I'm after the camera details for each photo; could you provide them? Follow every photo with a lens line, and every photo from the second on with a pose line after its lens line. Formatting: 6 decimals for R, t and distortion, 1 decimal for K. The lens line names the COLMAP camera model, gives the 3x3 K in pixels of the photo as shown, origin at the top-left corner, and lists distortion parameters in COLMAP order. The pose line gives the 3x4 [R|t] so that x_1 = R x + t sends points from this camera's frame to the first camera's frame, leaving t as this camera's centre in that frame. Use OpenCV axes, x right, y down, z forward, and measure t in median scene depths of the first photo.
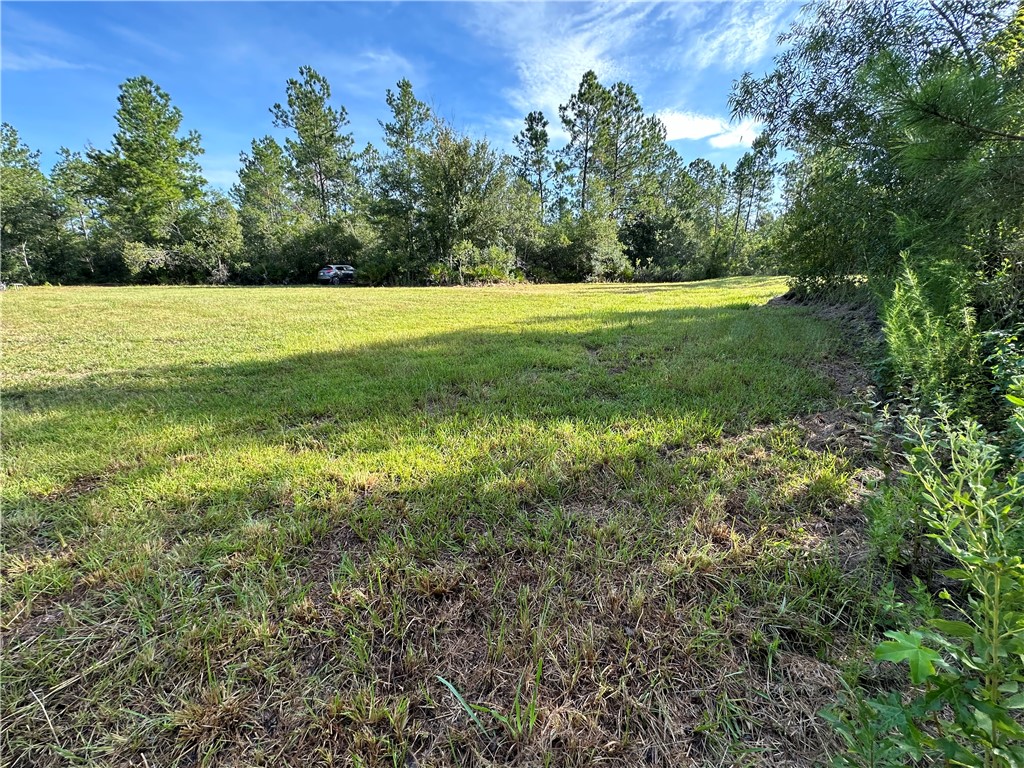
lens RADIAL K [[411.9, 0, 513.4], [0, 411.9, 384.0], [0, 0, 1]] dist [-0.004227, 0.000952]
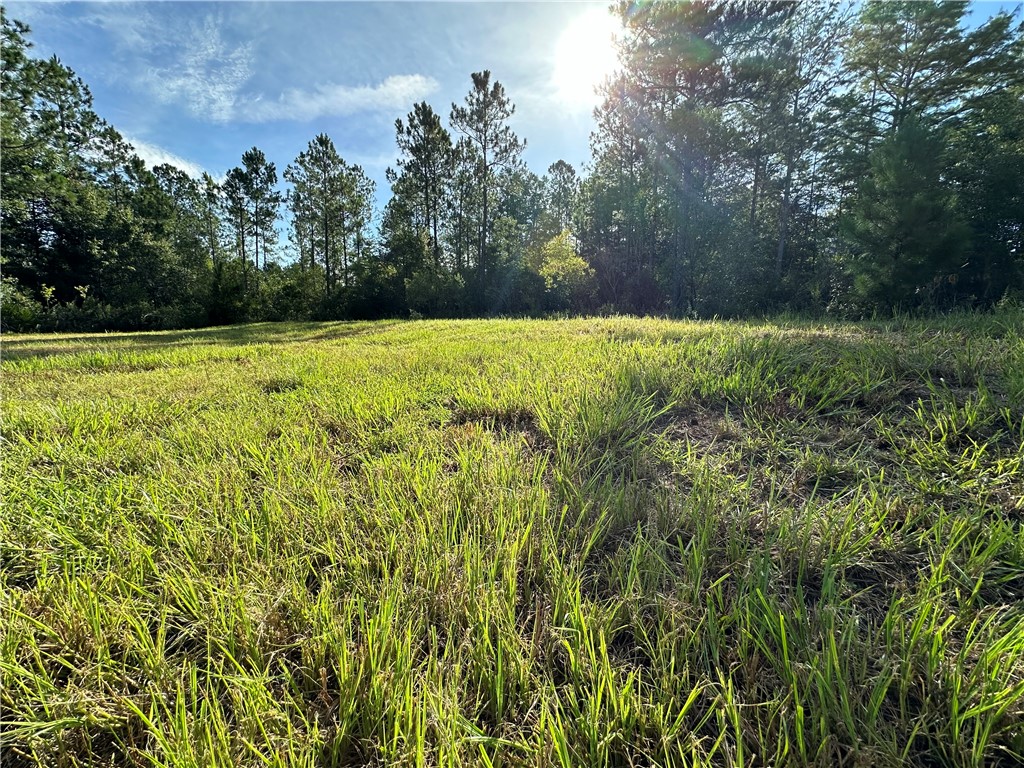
lens RADIAL K [[411.9, 0, 514.9], [0, 411.9, 386.6], [0, 0, 1]] dist [-0.004227, 0.000952]
pose [[0.499969, -0.117022, 0.858100, 1.557446], [0.211903, 0.977241, 0.009805, -0.760254], [-0.839719, 0.176932, 0.513388, 3.148034]]
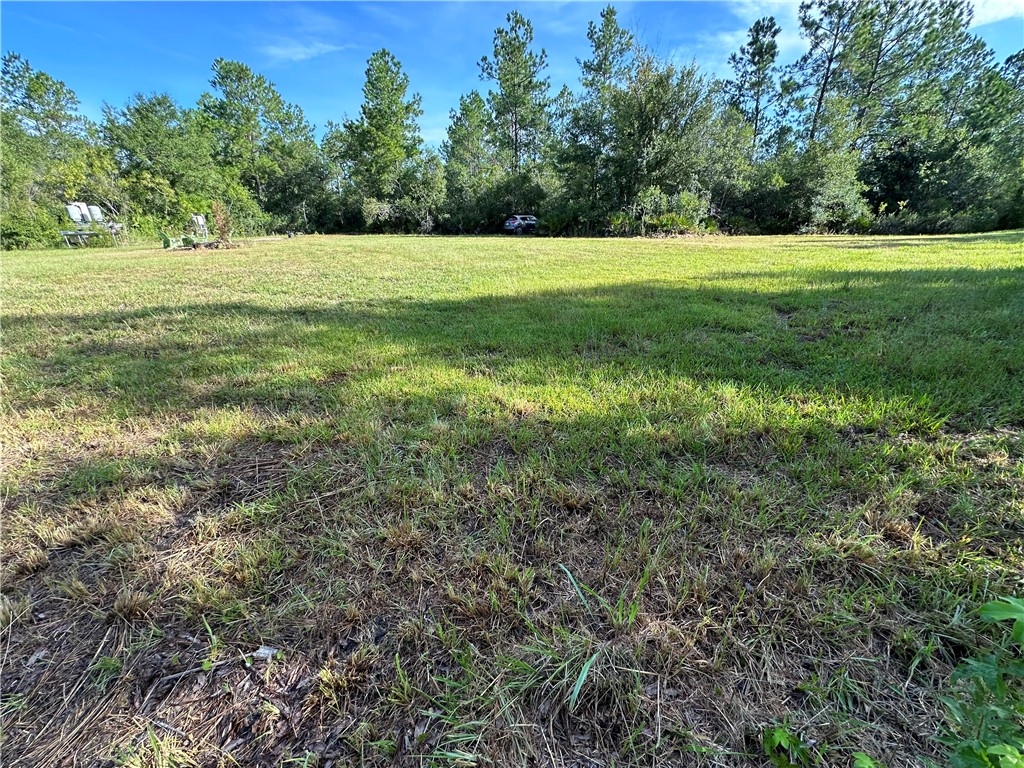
lens RADIAL K [[411.9, 0, 513.2], [0, 411.9, 384.5], [0, 0, 1]] dist [-0.004227, 0.000952]
pose [[0.916975, 0.141115, -0.373152, 0.017314], [-0.099206, 0.986627, 0.129327, 0.012272], [0.386412, -0.081571, 0.918712, -0.030672]]
